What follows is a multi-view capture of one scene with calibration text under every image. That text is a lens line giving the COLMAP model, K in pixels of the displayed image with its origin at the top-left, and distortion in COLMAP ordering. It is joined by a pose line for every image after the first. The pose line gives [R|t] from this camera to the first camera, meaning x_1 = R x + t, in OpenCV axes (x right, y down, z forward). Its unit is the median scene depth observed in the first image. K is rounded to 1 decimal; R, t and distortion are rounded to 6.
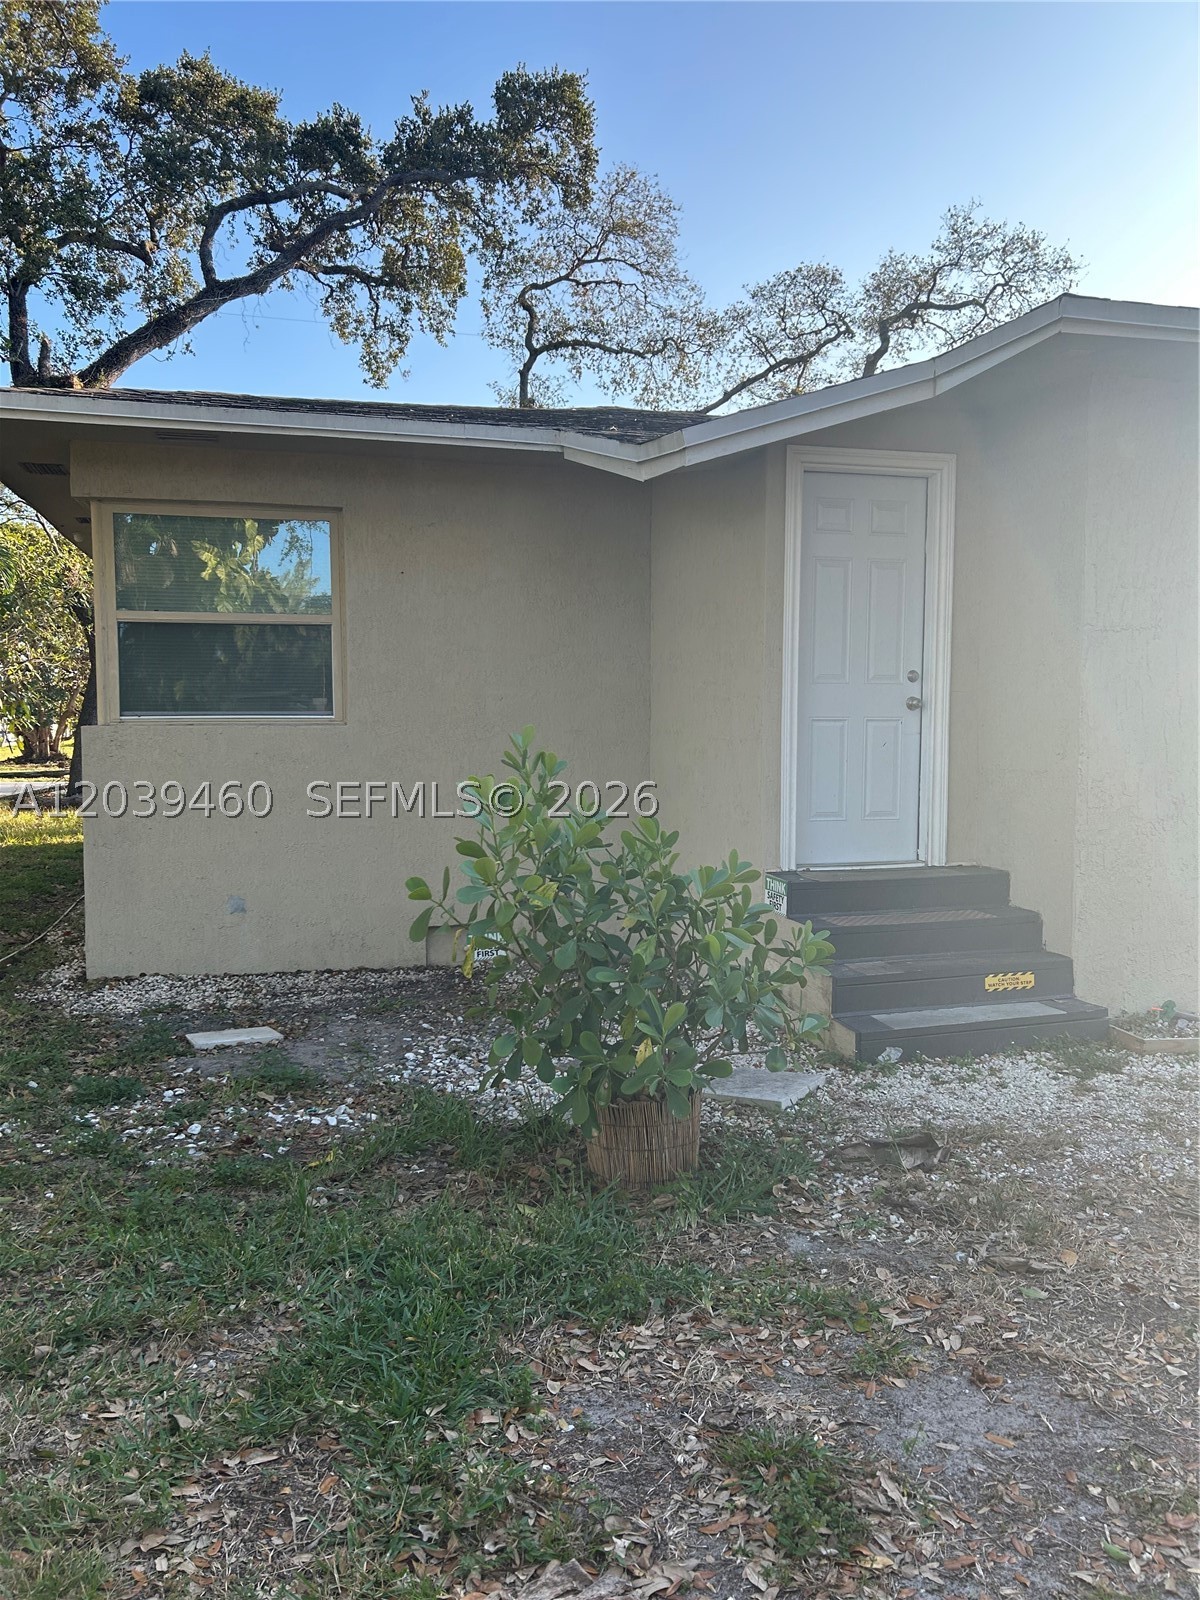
lens RADIAL K [[1197.0, 0, 600.0], [0, 1197.0, 800.0], [0, 0, 1]] dist [-0.001001, -0.000666]
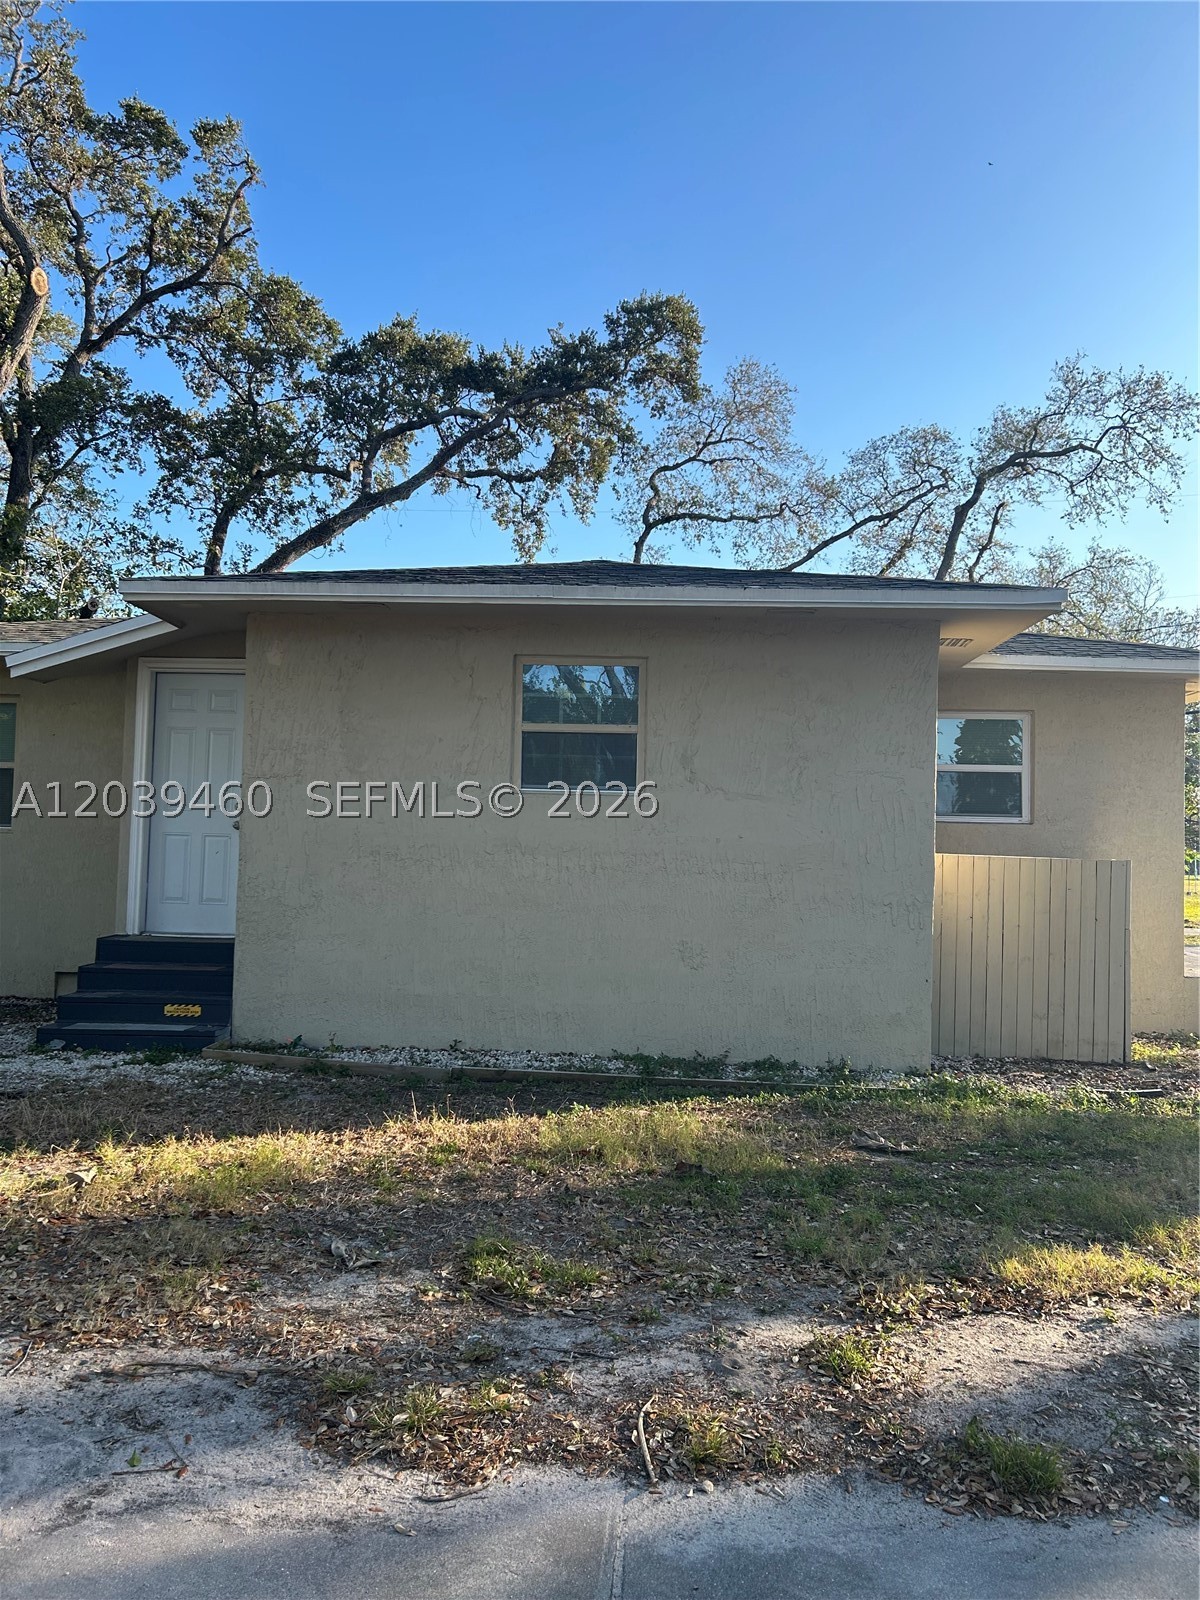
lens RADIAL K [[1197.0, 0, 600.0], [0, 1197.0, 800.0], [0, 0, 1]] dist [-0.001001, -0.000666]
pose [[0.938319, 0.011585, -0.345577, 0.297620], [-0.049281, 0.993716, -0.100497, 0.003298], [0.342241, 0.111329, 0.932994, -0.054366]]
